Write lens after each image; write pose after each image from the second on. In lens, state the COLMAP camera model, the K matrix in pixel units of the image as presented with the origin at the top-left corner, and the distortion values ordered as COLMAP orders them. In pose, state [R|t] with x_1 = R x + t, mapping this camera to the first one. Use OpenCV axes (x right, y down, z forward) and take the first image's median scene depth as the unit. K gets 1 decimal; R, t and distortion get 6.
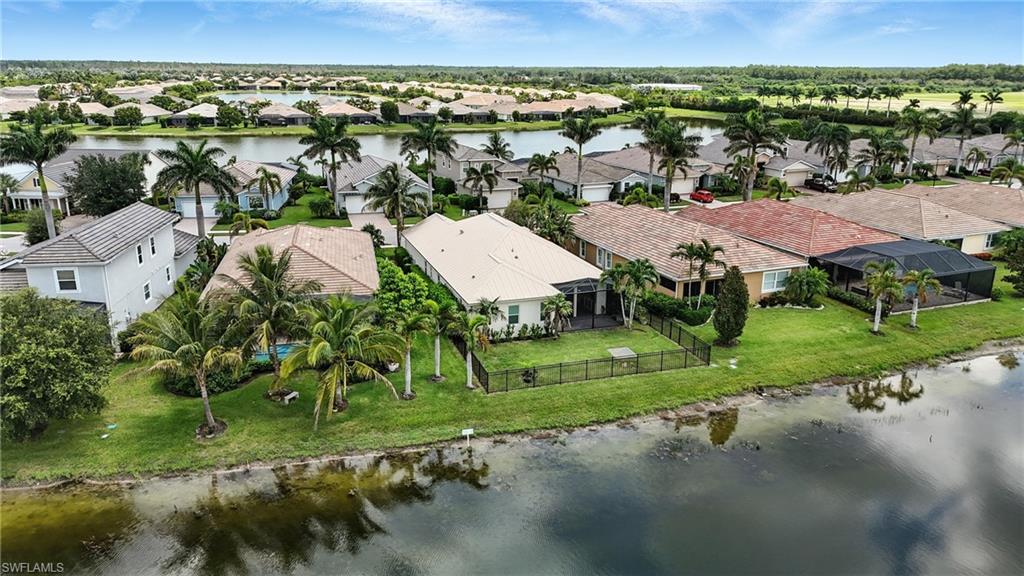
lens RADIAL K [[756.1, 0, 511.2], [0, 756.1, 287.9], [0, 0, 1]] dist [0.053105, -0.050323]
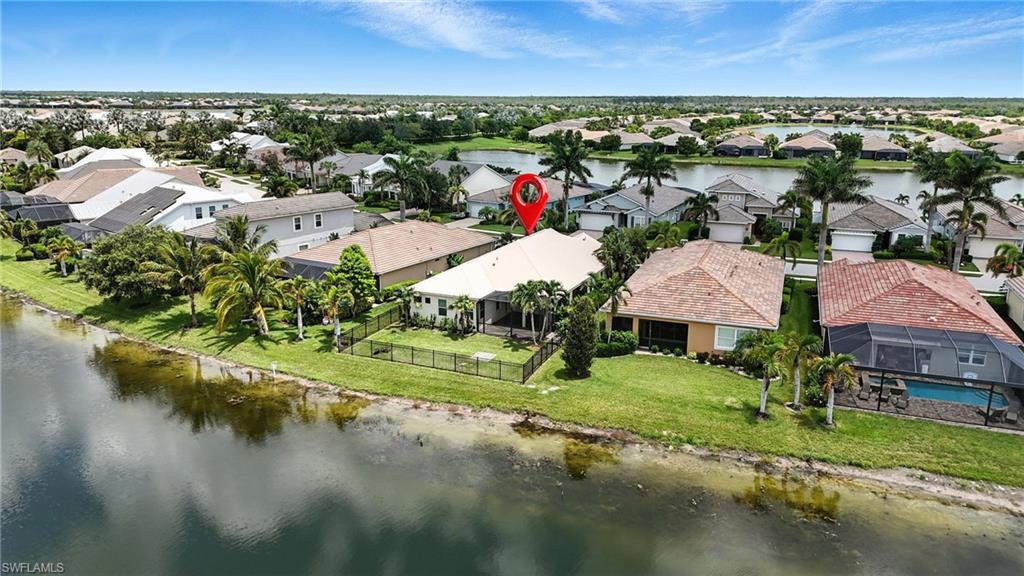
lens RADIAL K [[756.1, 0, 509.6], [0, 756.1, 289.0], [0, 0, 1]] dist [0.053105, -0.050323]
pose [[0.729254, 0.165920, -0.663822, 0.406163], [-0.192287, 0.980753, 0.033896, -0.025059], [0.656670, 0.102926, 0.747122, 0.092641]]
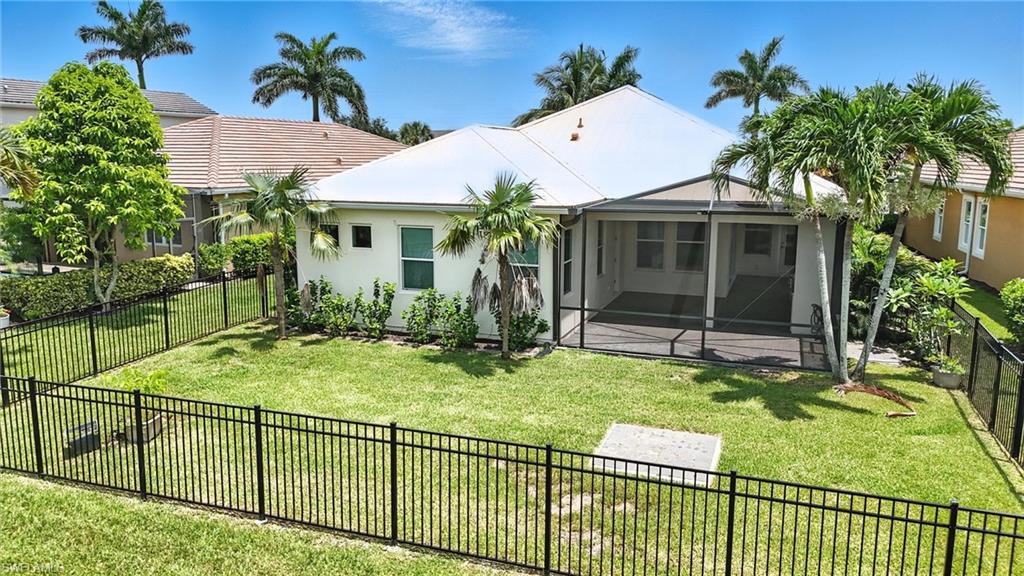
lens RADIAL K [[756.1, 0, 510.2], [0, 756.1, 290.1], [0, 0, 1]] dist [0.053105, -0.050323]
pose [[0.779130, 0.101410, -0.618605, 0.109312], [-0.172750, 0.983351, -0.056373, 0.028233], [0.602589, 0.150786, 0.783677, 0.373319]]
